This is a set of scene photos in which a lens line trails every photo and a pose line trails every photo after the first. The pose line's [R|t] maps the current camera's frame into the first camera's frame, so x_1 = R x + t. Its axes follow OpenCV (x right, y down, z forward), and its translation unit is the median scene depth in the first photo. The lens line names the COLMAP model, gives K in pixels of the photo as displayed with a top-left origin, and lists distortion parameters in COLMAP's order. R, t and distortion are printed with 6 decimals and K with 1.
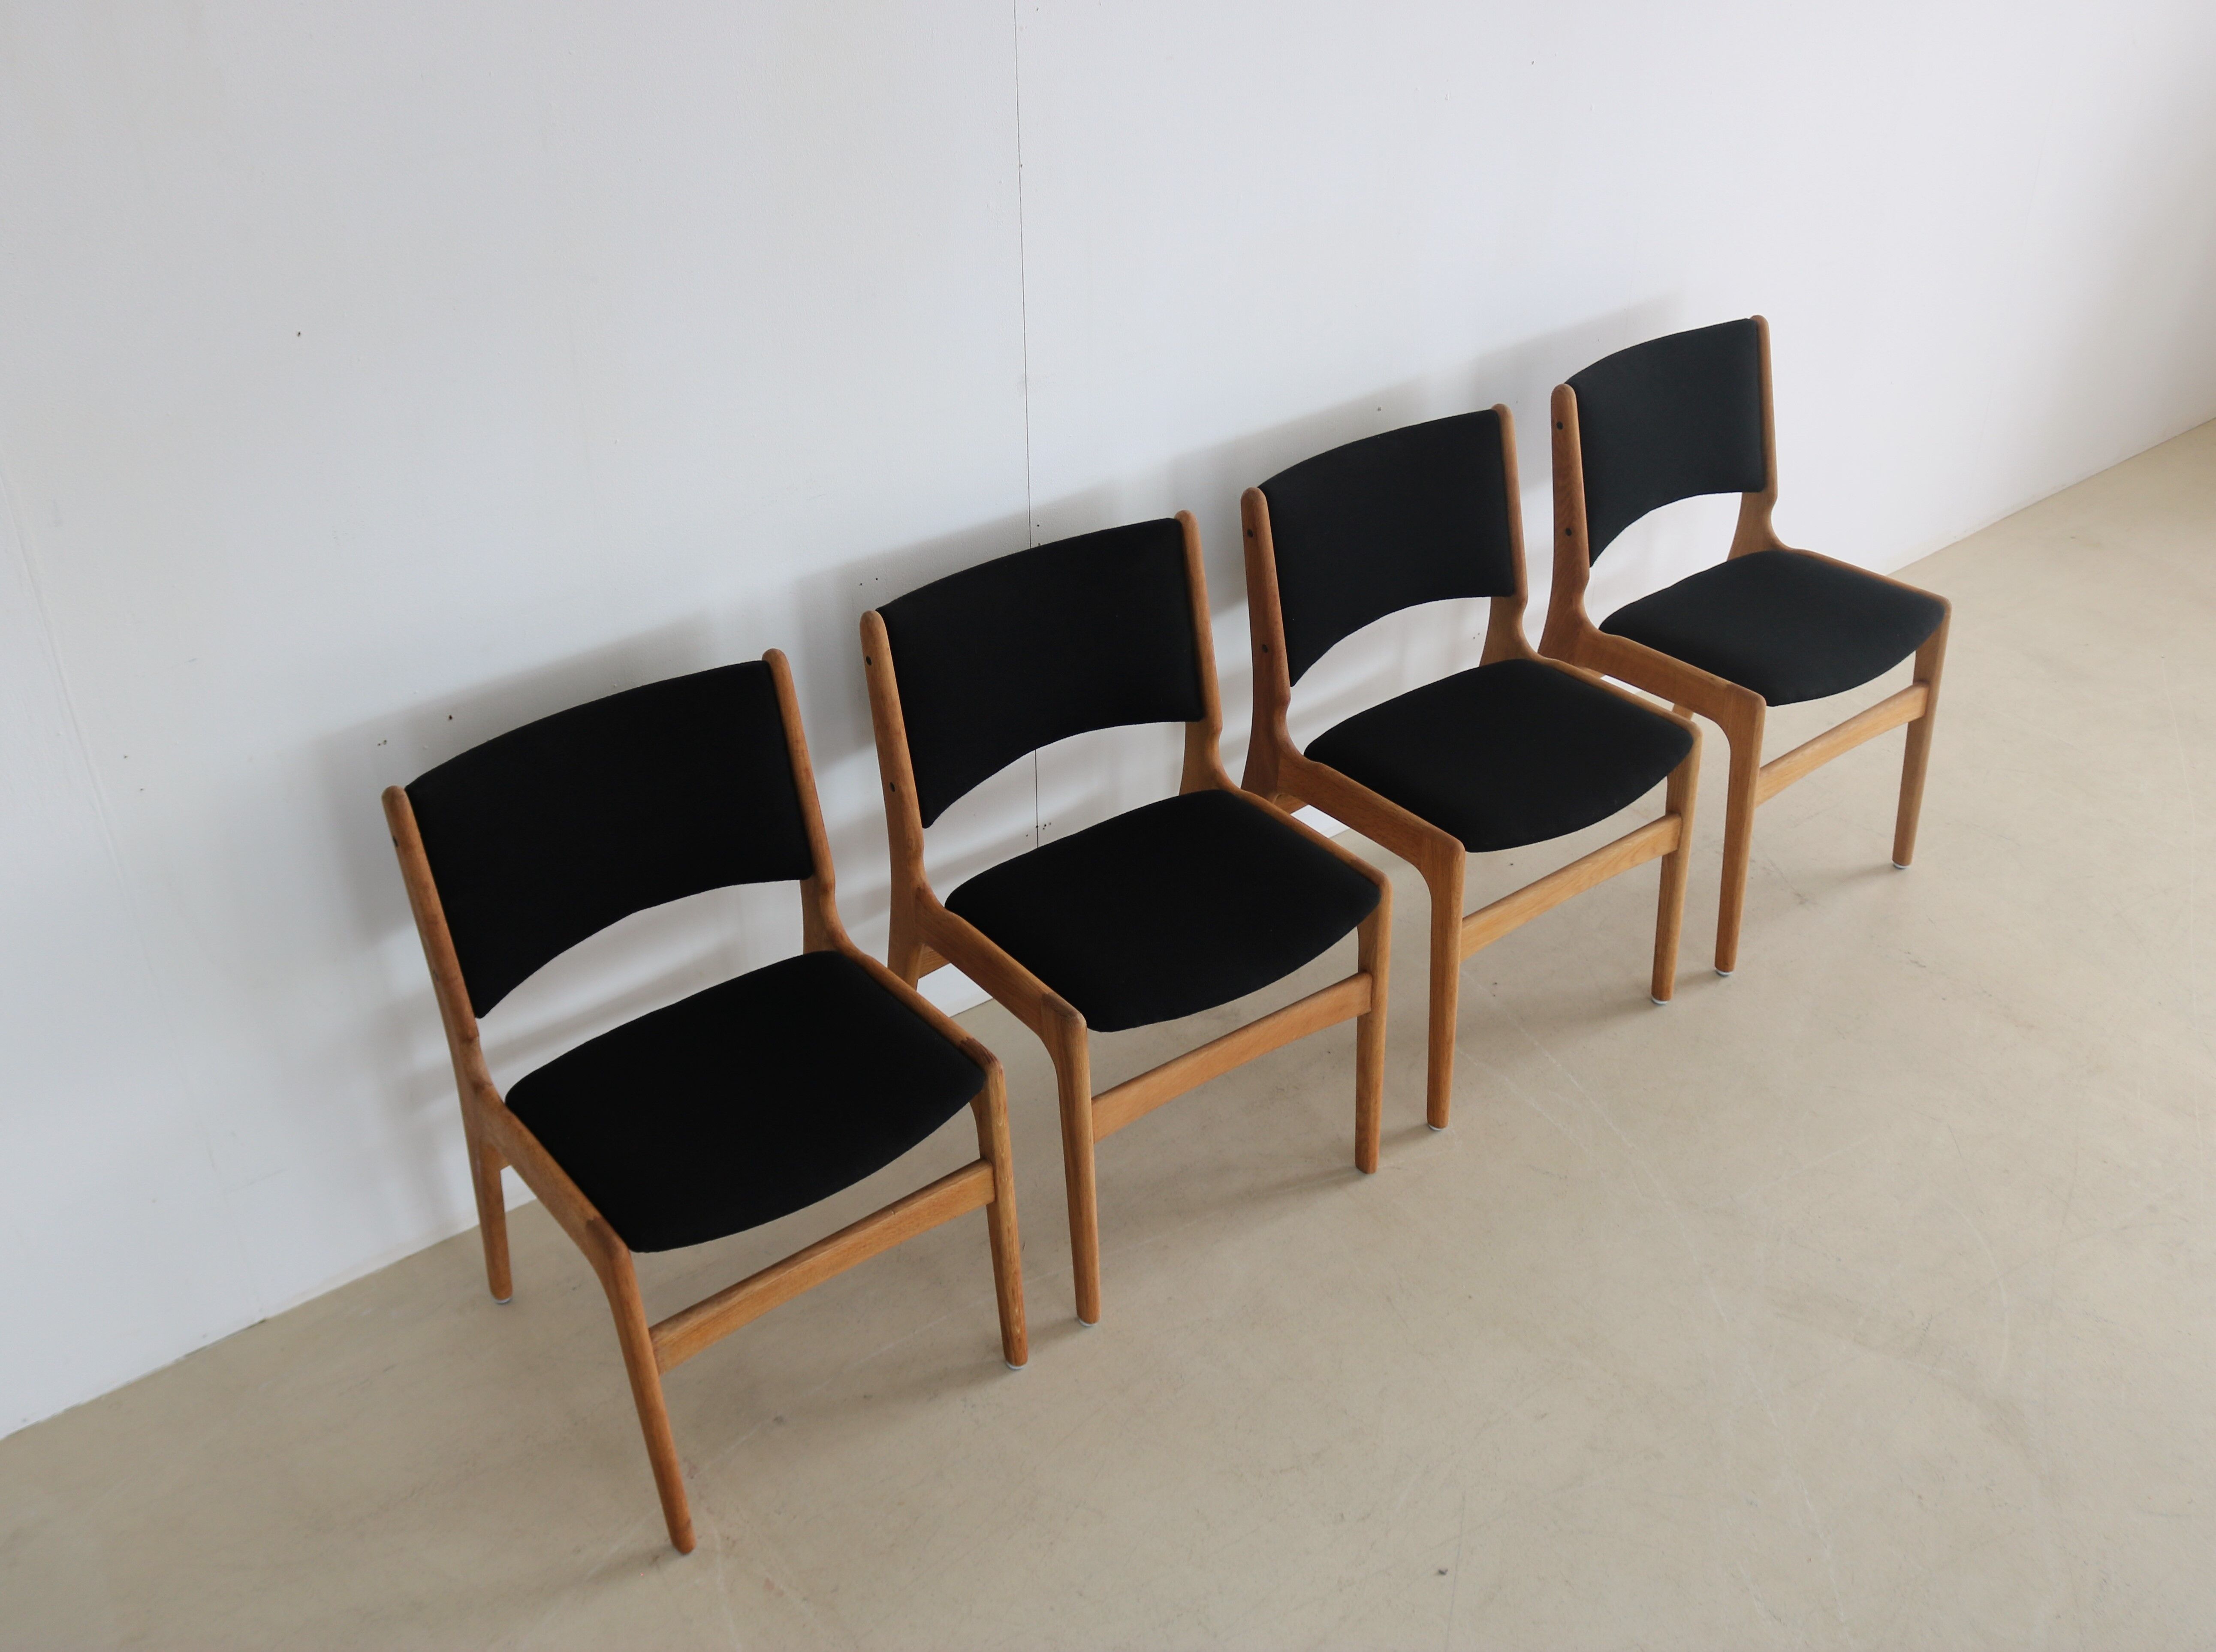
lens RADIAL K [[2194.4, 0, 1108.0], [0, 2194.4, 826.0], [0, 0, 1]] dist [-0.170937, 0.140457]
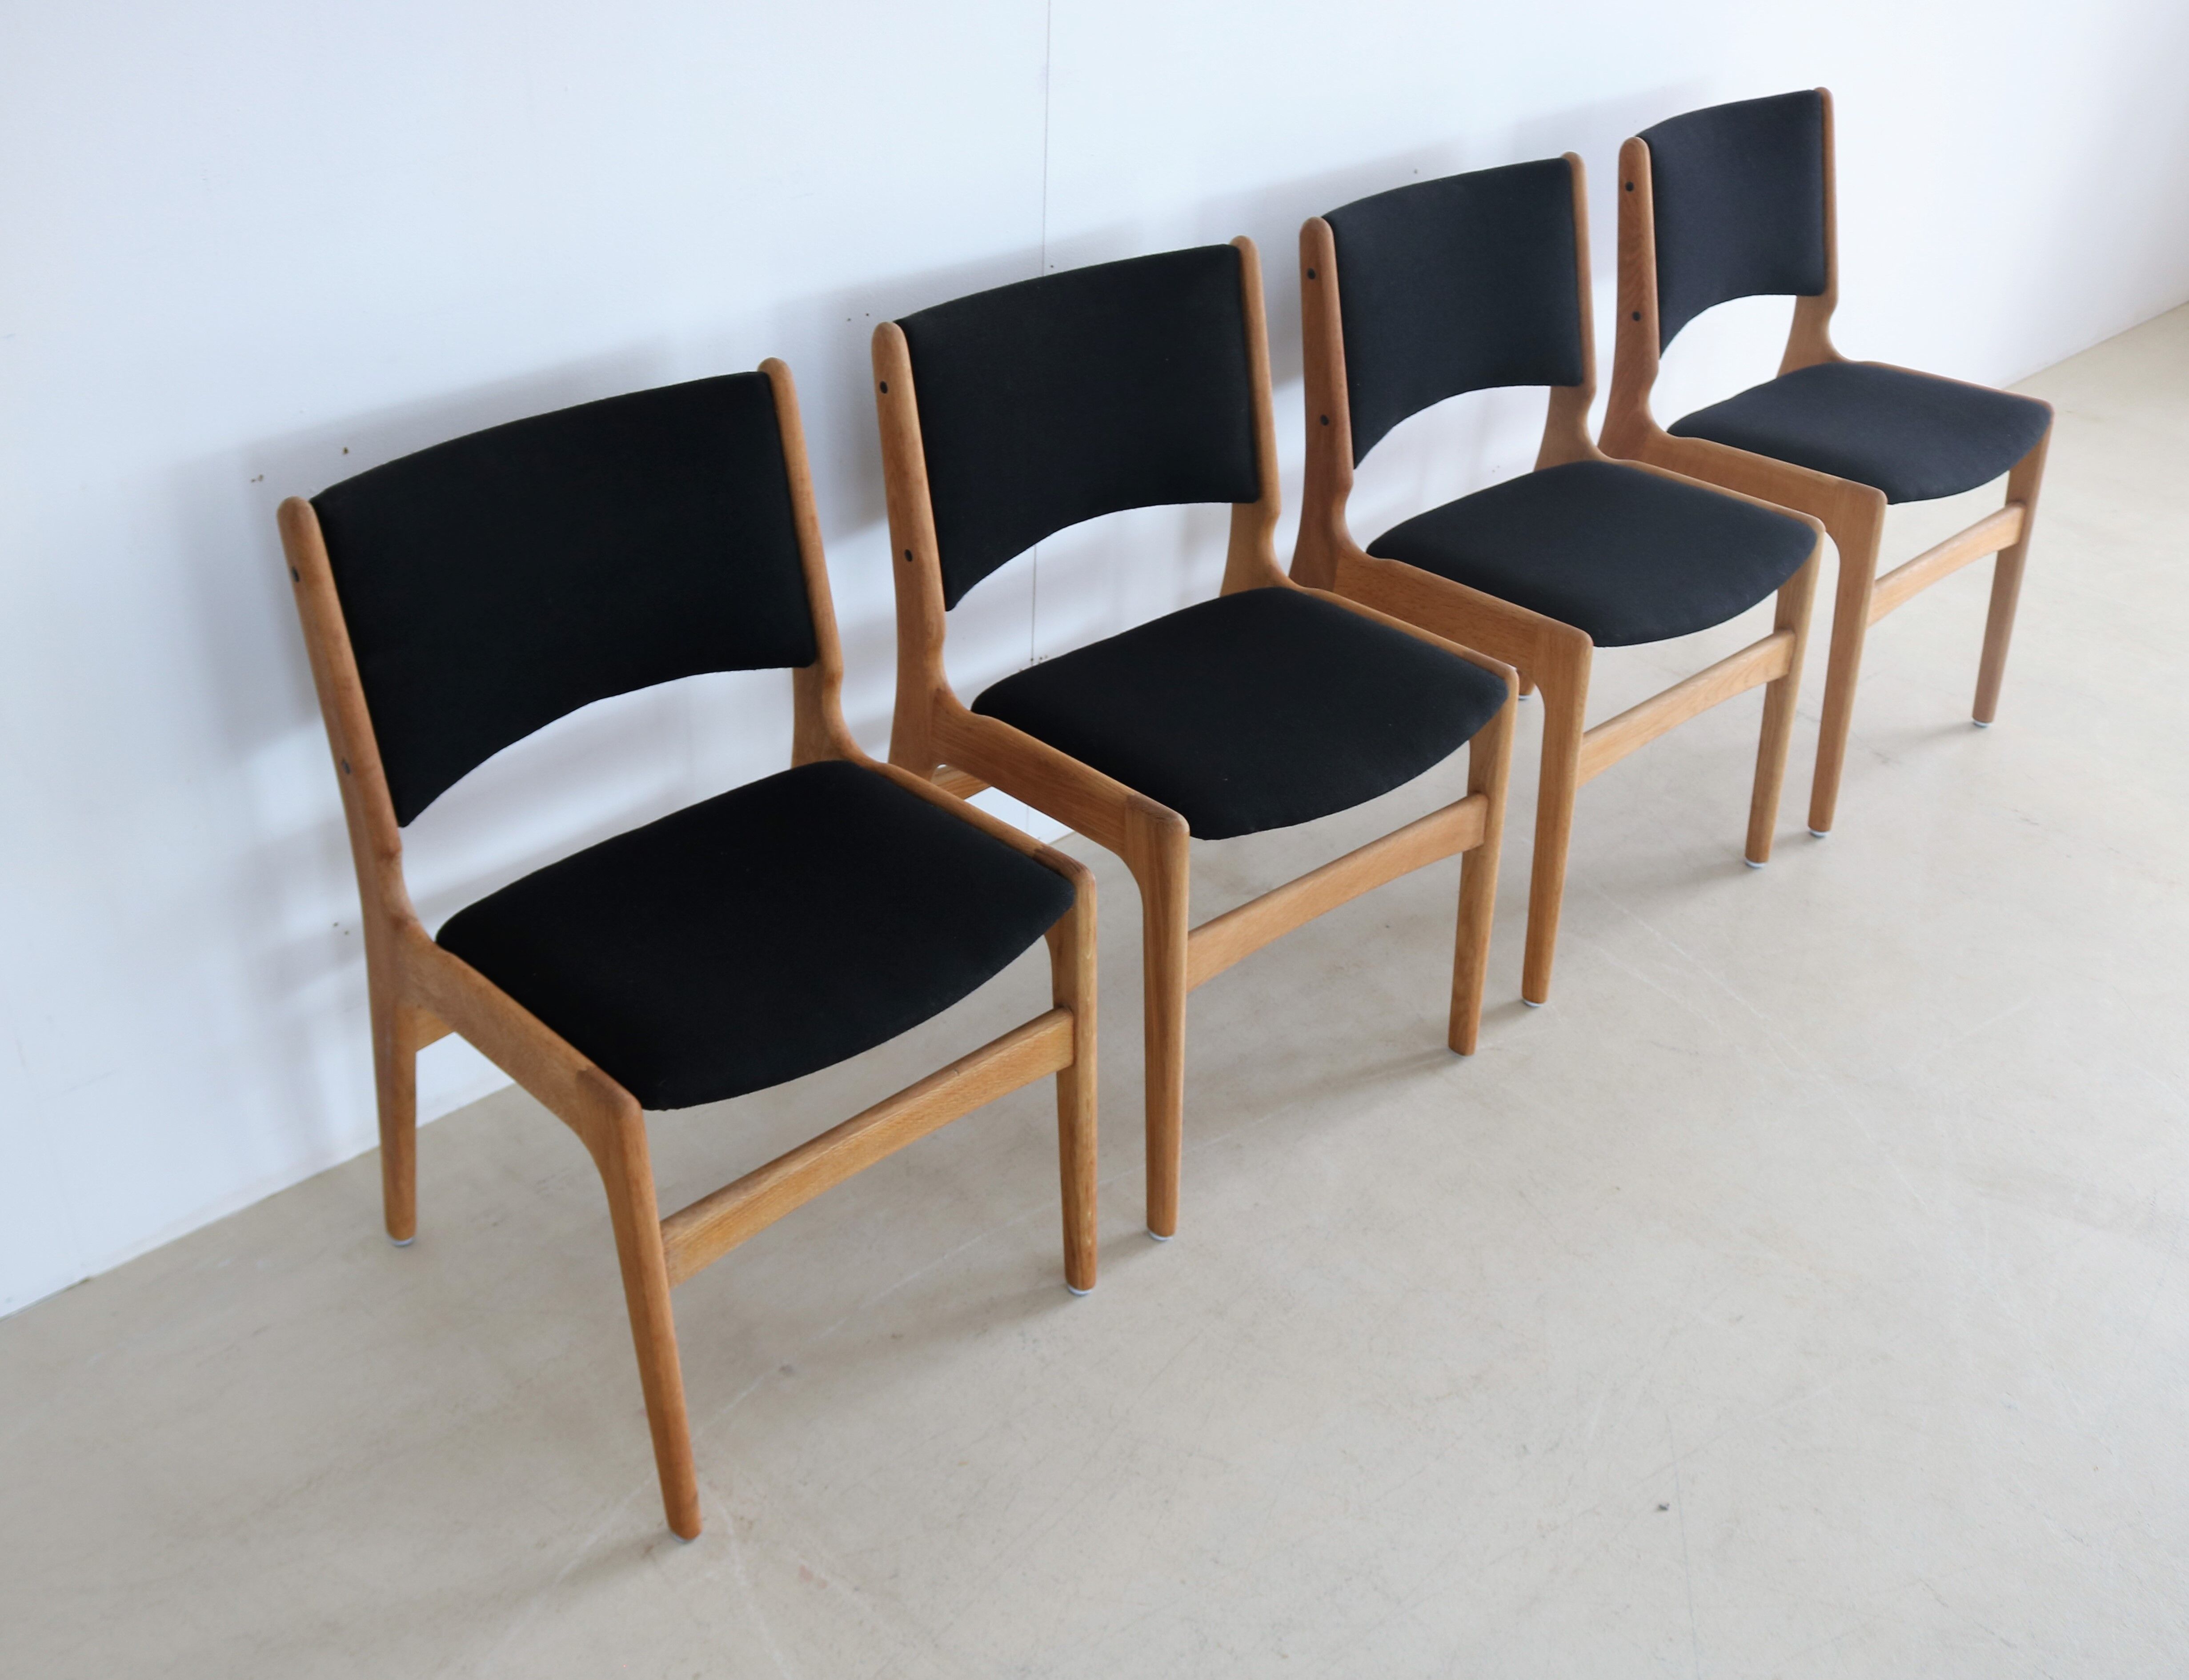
lens RADIAL K [[2260.9, 0, 1068.9], [0, 2260.9, 882.2], [0, 0, 1]] dist [-0.180397, 0.167475]
pose [[0.994806, -0.023605, 0.099019, -0.123330], [0.024229, 0.999693, -0.005098, 0.104595], [-0.098868, 0.007471, 0.995072, 0.189785]]
